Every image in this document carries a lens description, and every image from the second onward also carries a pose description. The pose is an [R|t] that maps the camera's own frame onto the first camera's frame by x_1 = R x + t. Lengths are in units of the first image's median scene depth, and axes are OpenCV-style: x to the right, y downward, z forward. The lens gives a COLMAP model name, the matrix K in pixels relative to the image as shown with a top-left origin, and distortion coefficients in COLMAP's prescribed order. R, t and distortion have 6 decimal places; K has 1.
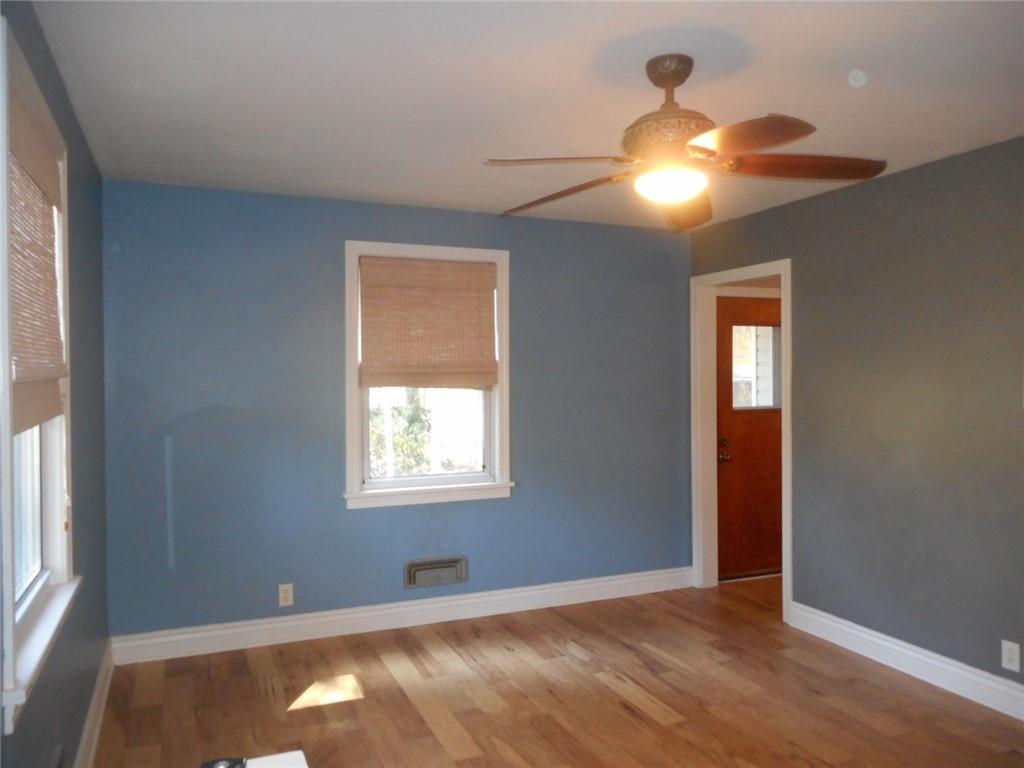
lens RADIAL K [[778.6, 0, 512.0], [0, 778.6, 384.0], [0, 0, 1]] dist [-0.000316, 0.001749]
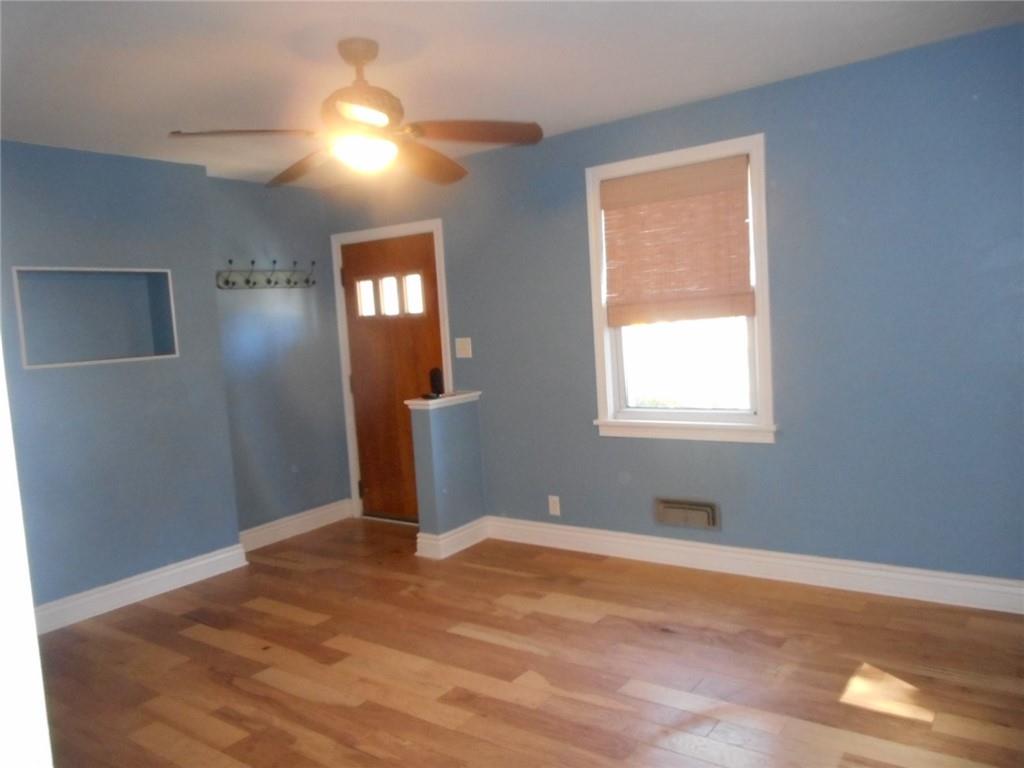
lens RADIAL K [[750.9, 0, 512.3], [0, 750.9, 396.8], [0, 0, 1]] dist [-0.000583, -0.000538]
pose [[0.522951, 0.058760, -0.850335, 0.566840], [0.047911, 0.994017, 0.098153, 0.006271], [0.851015, -0.092070, 0.517007, 0.389833]]
